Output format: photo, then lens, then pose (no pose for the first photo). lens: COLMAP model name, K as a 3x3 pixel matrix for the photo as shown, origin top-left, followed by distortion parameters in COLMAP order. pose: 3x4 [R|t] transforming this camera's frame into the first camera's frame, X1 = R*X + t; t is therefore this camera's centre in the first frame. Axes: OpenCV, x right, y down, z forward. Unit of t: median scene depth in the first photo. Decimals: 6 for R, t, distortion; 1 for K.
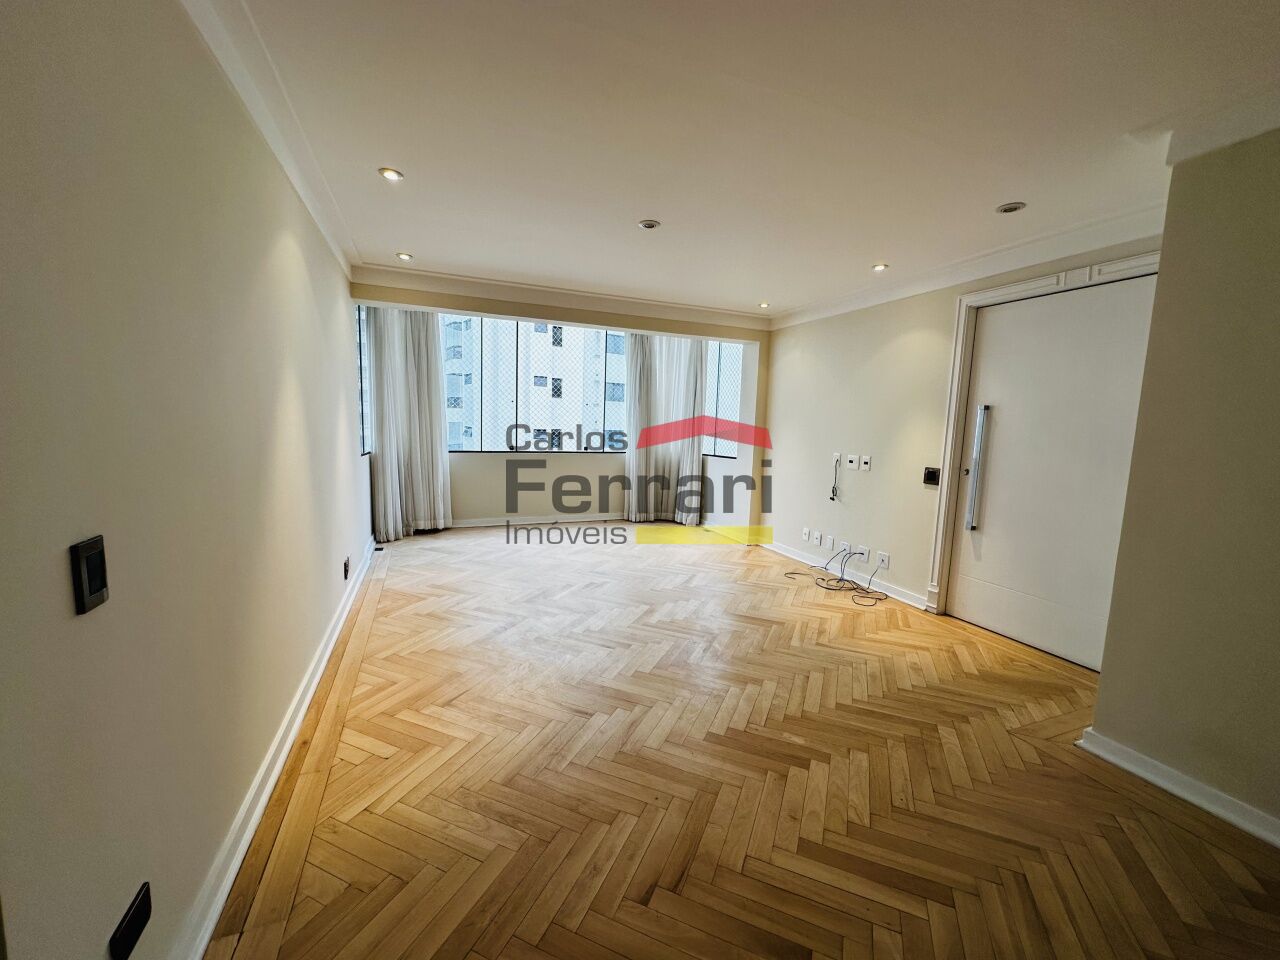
lens RADIAL K [[505.2, 0, 638.7], [0, 505.2, 483.3], [0, 0, 1]] dist [-0.003389, 0.000185]
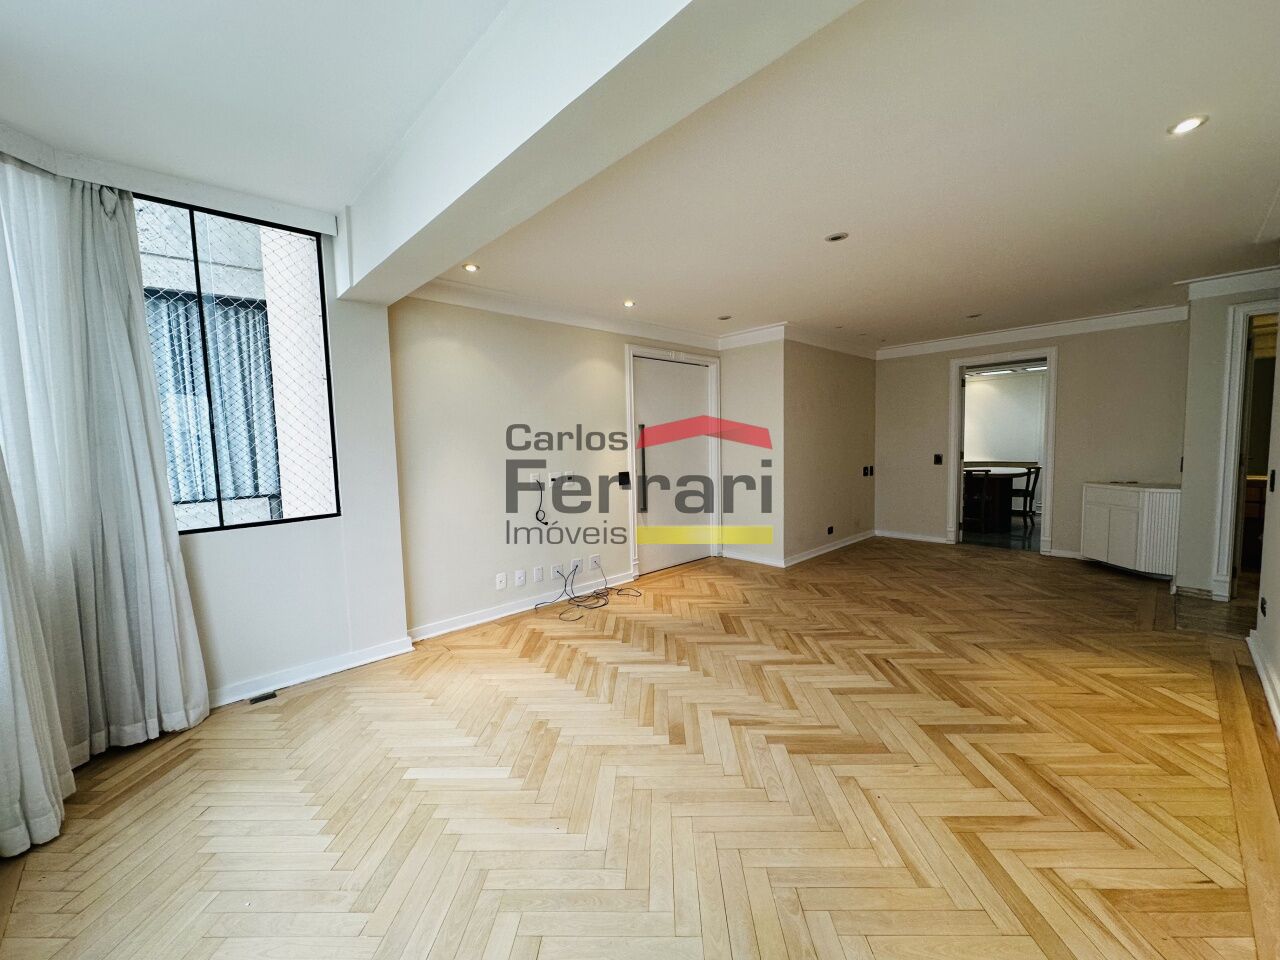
lens RADIAL K [[505.2, 0, 641.8], [0, 505.2, 480.8], [0, 0, 1]] dist [-0.003389, 0.000185]
pose [[-0.368859, -0.092089, 0.924912, -0.673819], [0.121082, 0.981840, 0.146046, -0.204242], [-0.921565, 0.165861, -0.351010, 1.516483]]
